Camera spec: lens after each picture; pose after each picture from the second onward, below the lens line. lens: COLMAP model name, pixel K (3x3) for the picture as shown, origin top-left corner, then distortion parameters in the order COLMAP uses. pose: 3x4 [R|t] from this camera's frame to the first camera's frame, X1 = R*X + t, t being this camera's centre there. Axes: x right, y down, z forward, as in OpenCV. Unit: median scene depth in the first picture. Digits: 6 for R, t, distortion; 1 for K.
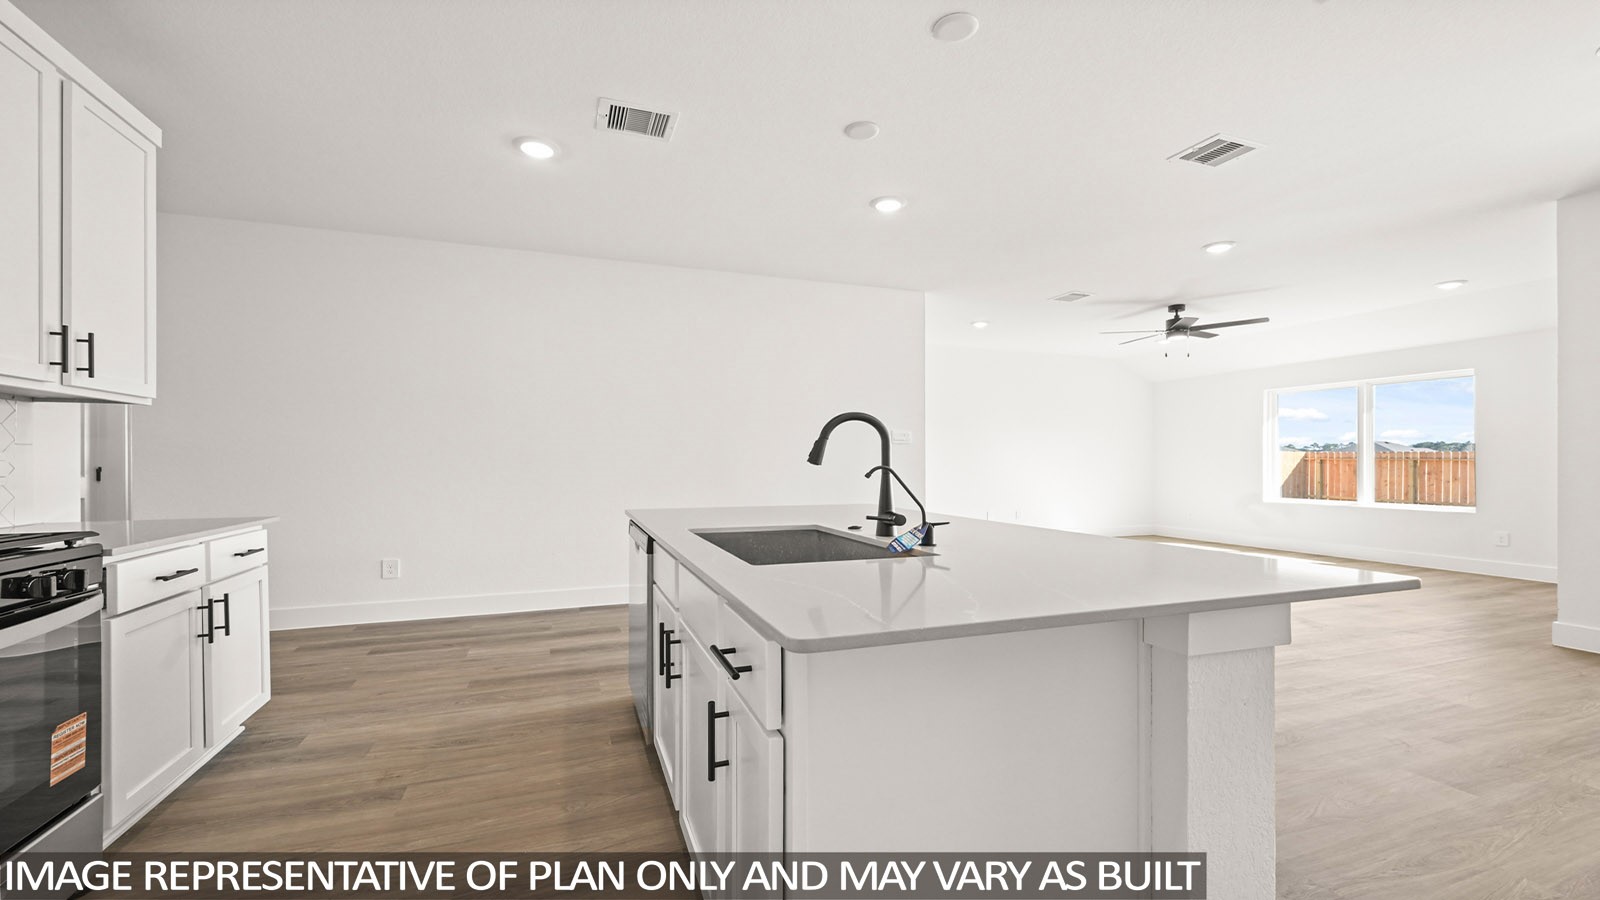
lens RADIAL K [[650.2, 0, 791.9], [0, 650.2, 460.0], [0, 0, 1]] dist [0.001243, -0.000606]
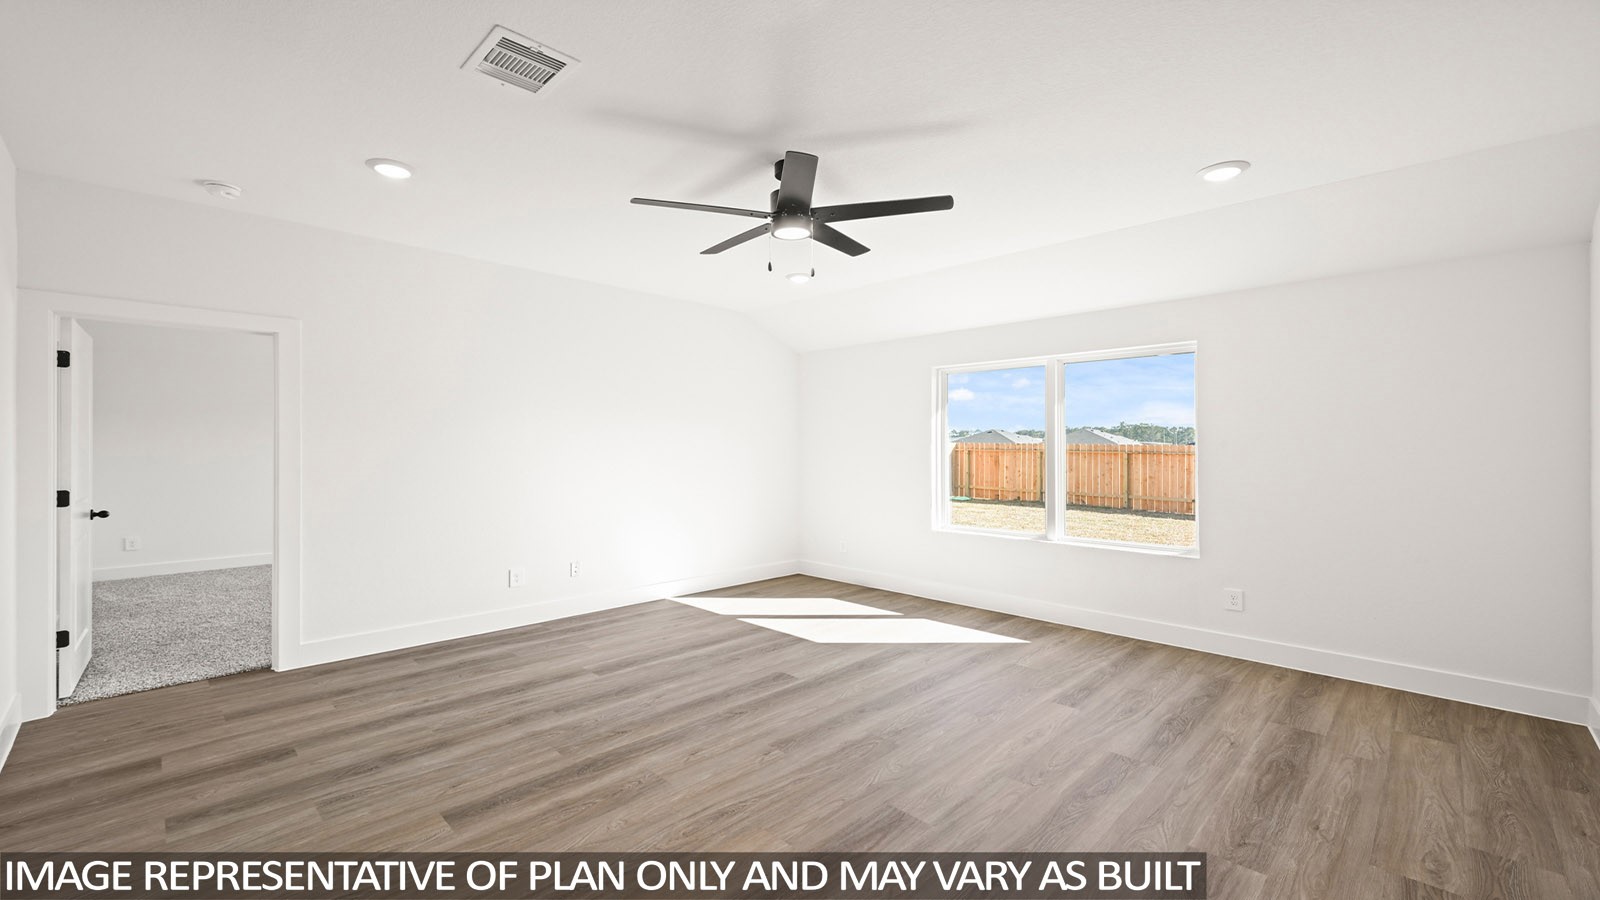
lens RADIAL K [[645.0, 0, 800.0], [0, 645.0, 450.0], [0, 0, 1]] dist [-0.002612, -0.000178]
pose [[0.901891, -0.004972, 0.431935, 0.392444], [-0.000065, 0.999932, 0.011646, -0.035067], [-0.431963, -0.010531, 0.901830, 0.571872]]
